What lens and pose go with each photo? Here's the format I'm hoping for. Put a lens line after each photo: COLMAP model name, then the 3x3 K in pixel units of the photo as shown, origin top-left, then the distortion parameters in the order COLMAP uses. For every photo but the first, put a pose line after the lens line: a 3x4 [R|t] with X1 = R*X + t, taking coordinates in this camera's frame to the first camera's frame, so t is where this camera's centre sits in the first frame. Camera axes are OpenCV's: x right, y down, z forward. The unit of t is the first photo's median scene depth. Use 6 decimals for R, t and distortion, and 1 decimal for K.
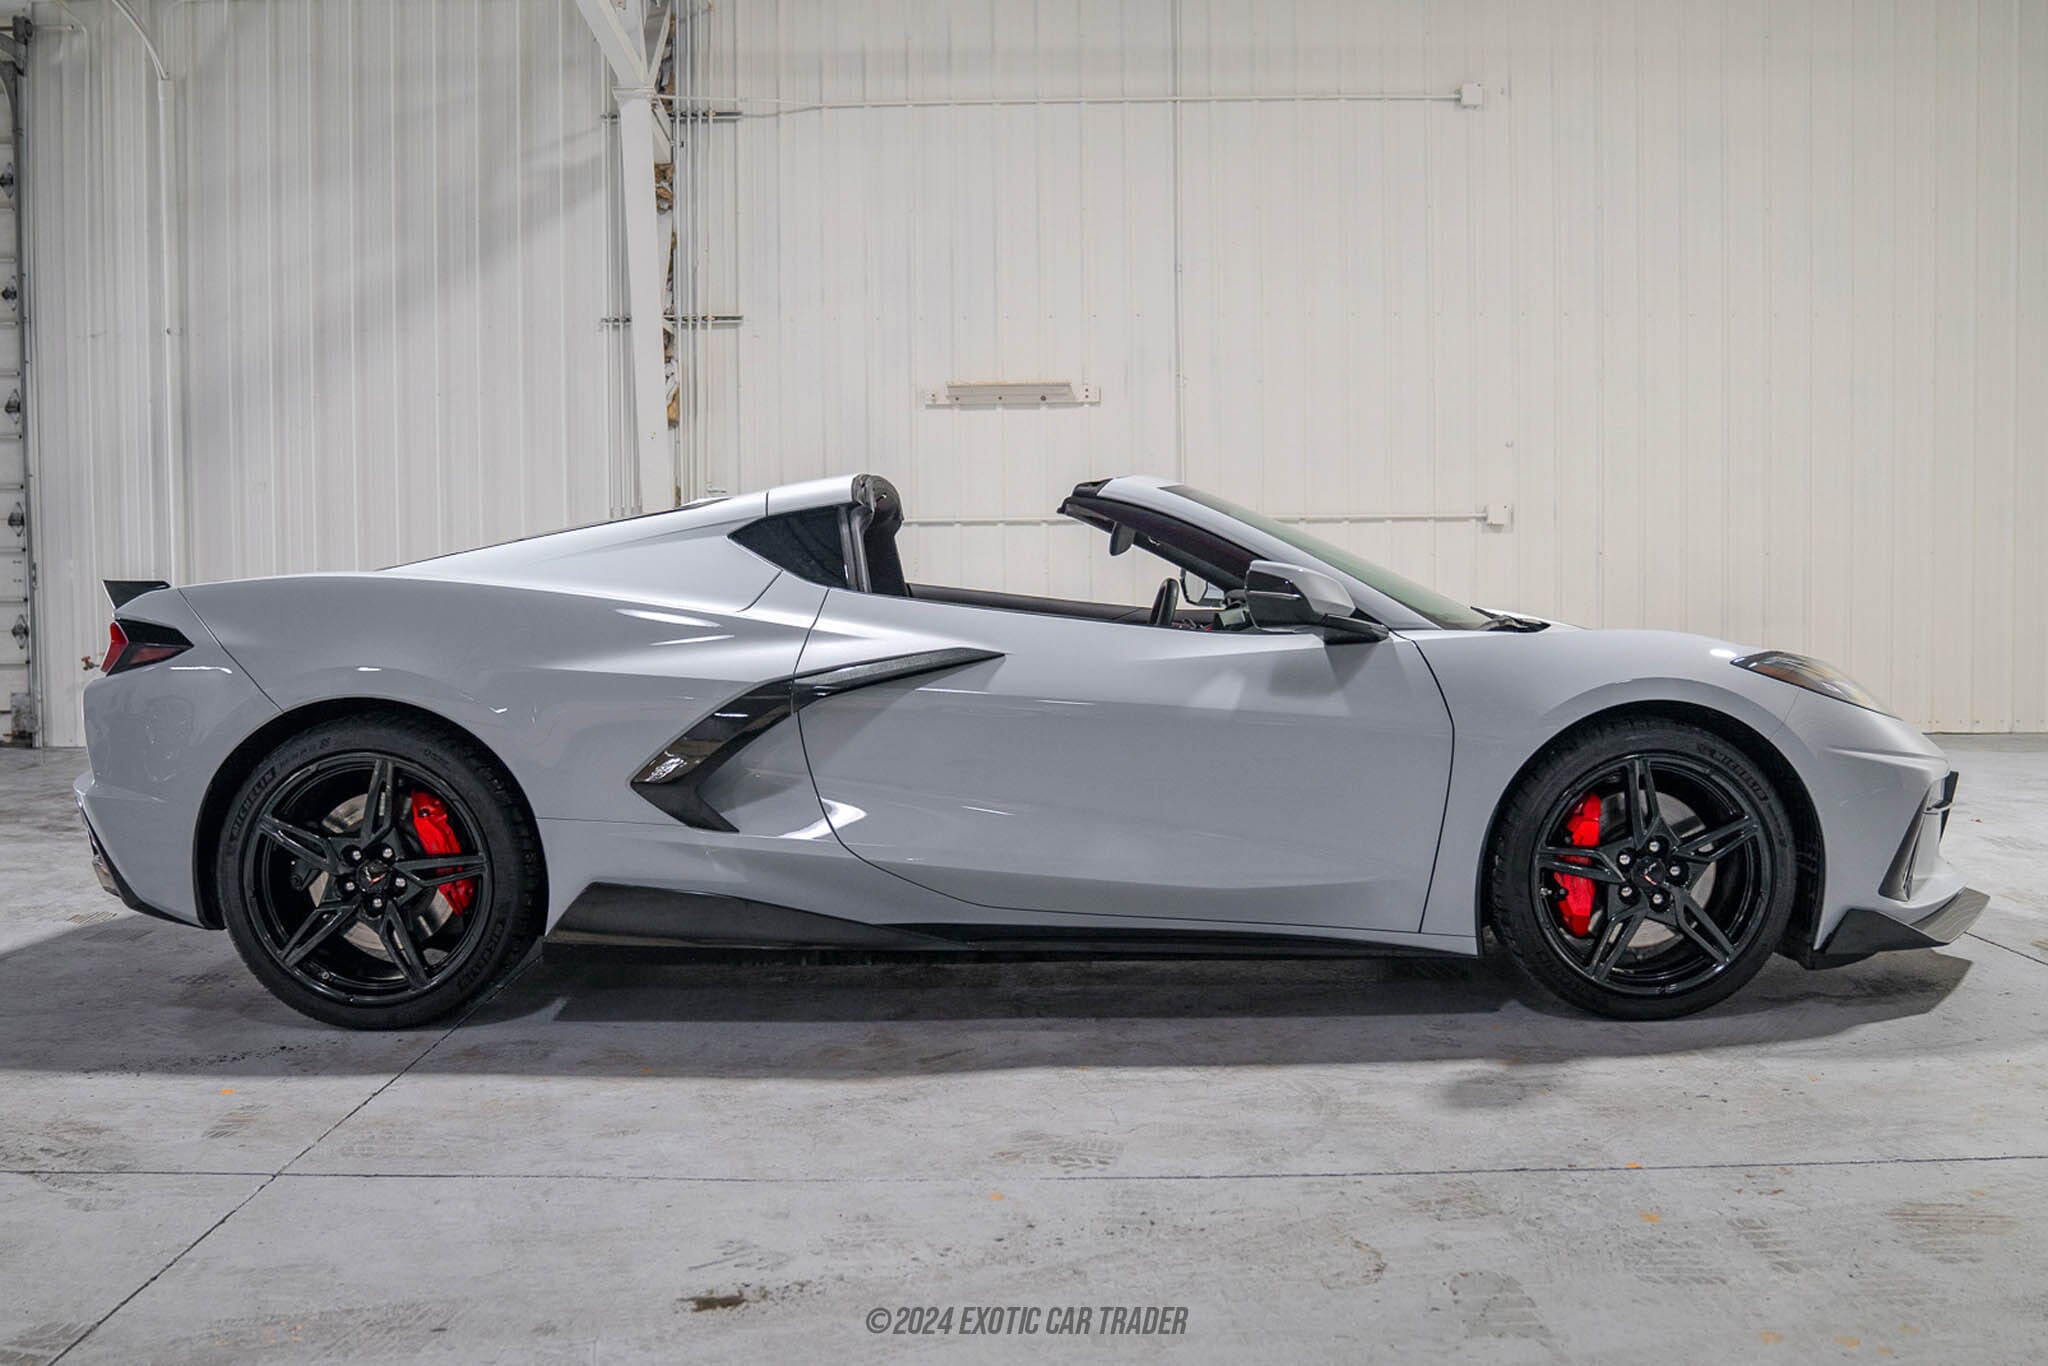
lens RADIAL K [[1796.2, 0, 976.0], [0, 1796.2, 693.7], [0, 0, 1]] dist [-0.104782, 0.068911]
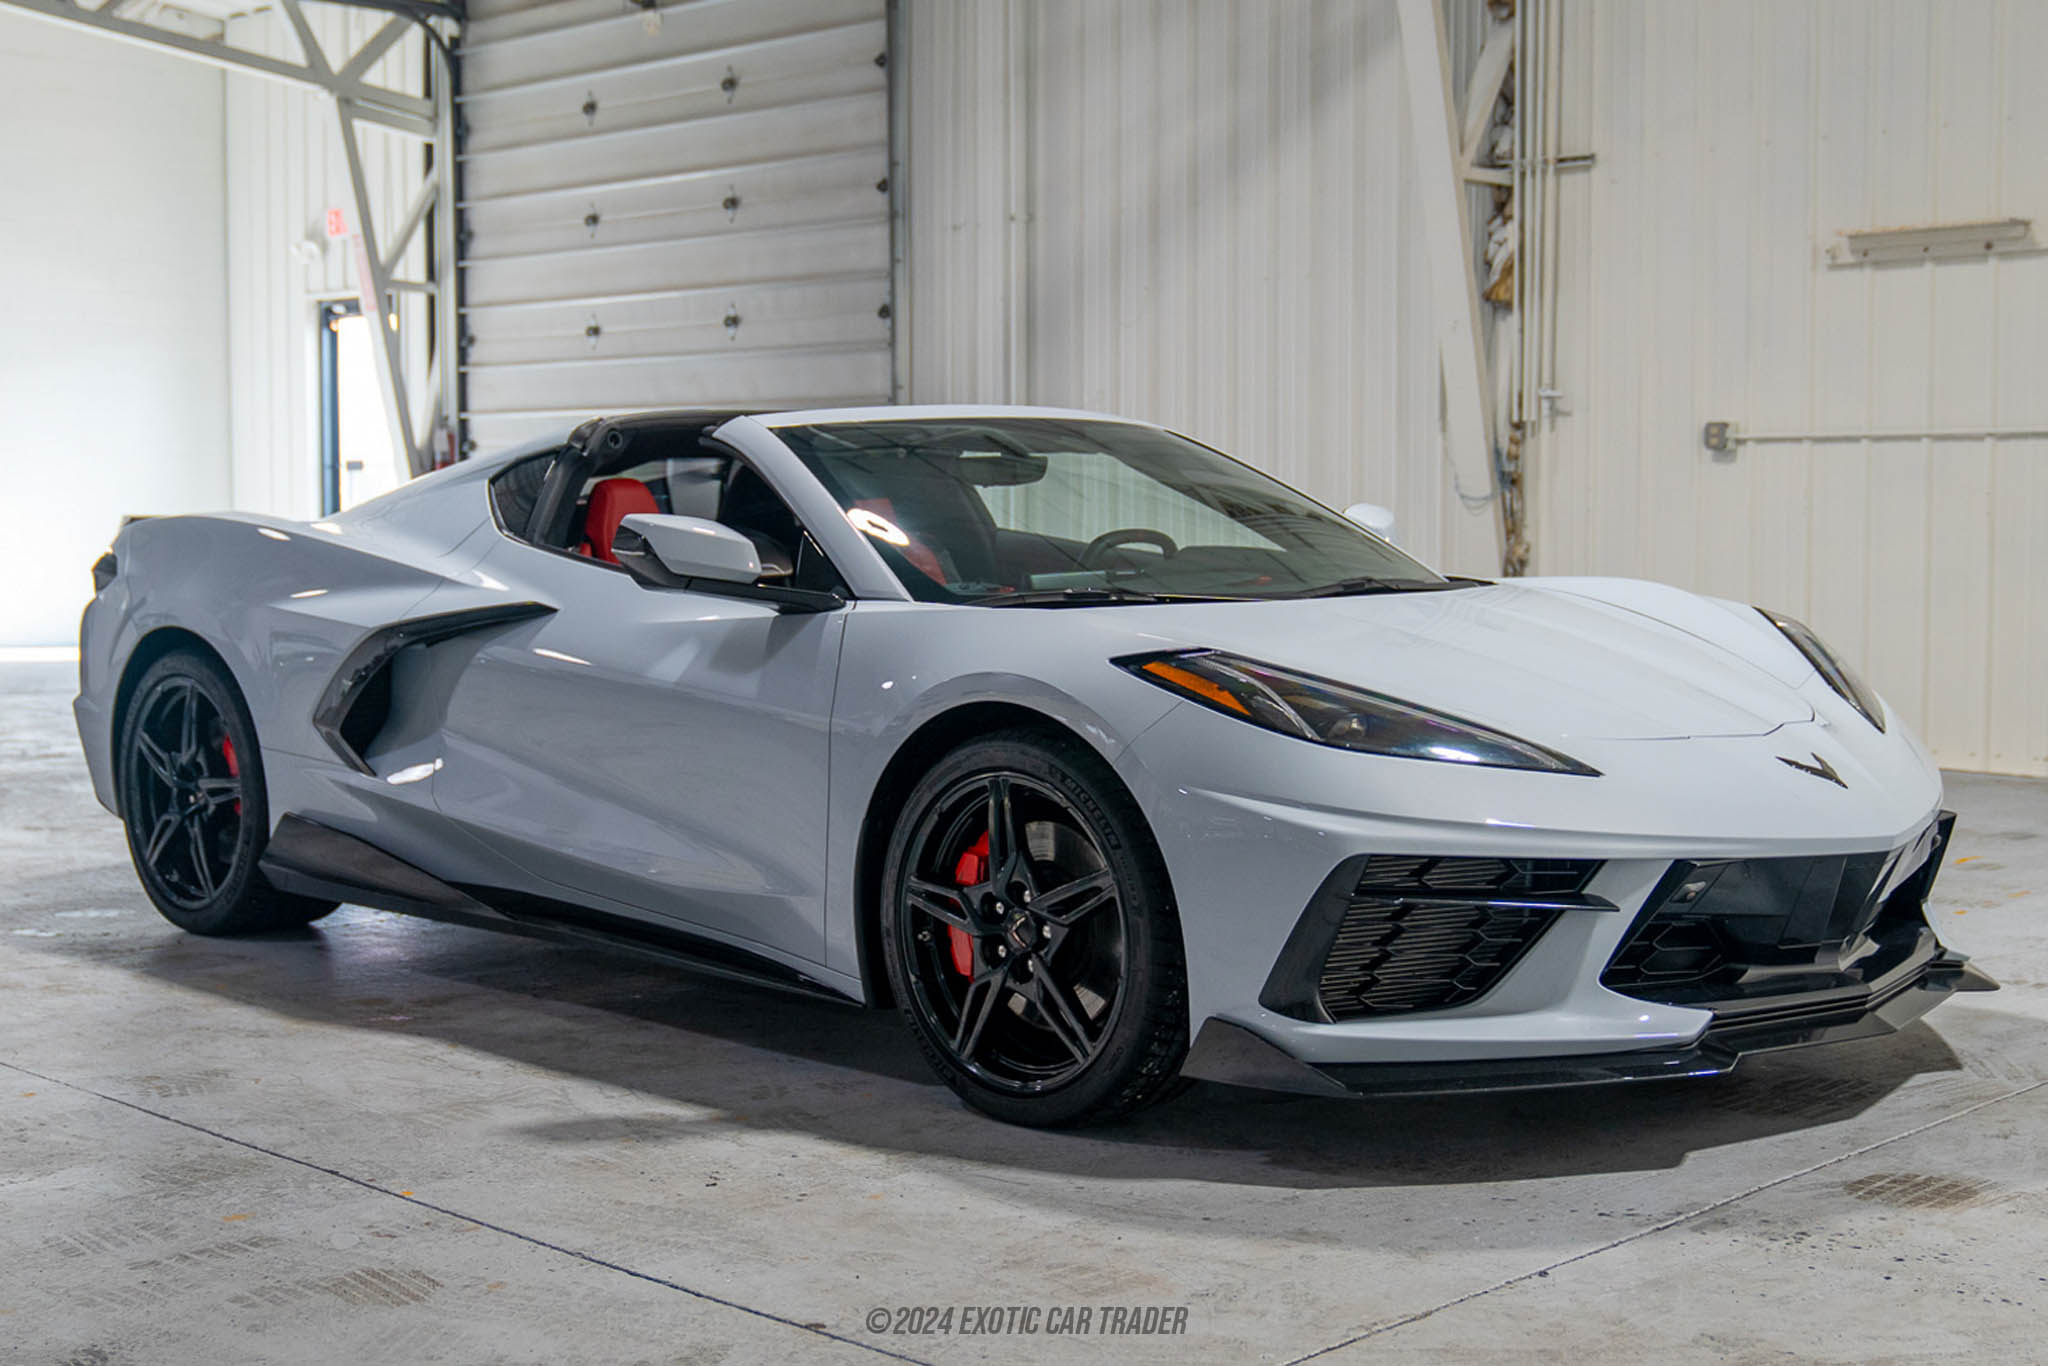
lens RADIAL K [[2599.0, 0, 1022.7], [0, 2599.0, 682.9], [0, 0, 1]] dist [-0.007830, 0.000000]
pose [[0.727381, 0.058590, -0.683728, 1.130464], [-0.053474, 0.998158, 0.028646, -0.036553], [0.684148, 0.015725, 0.729174, 0.182590]]
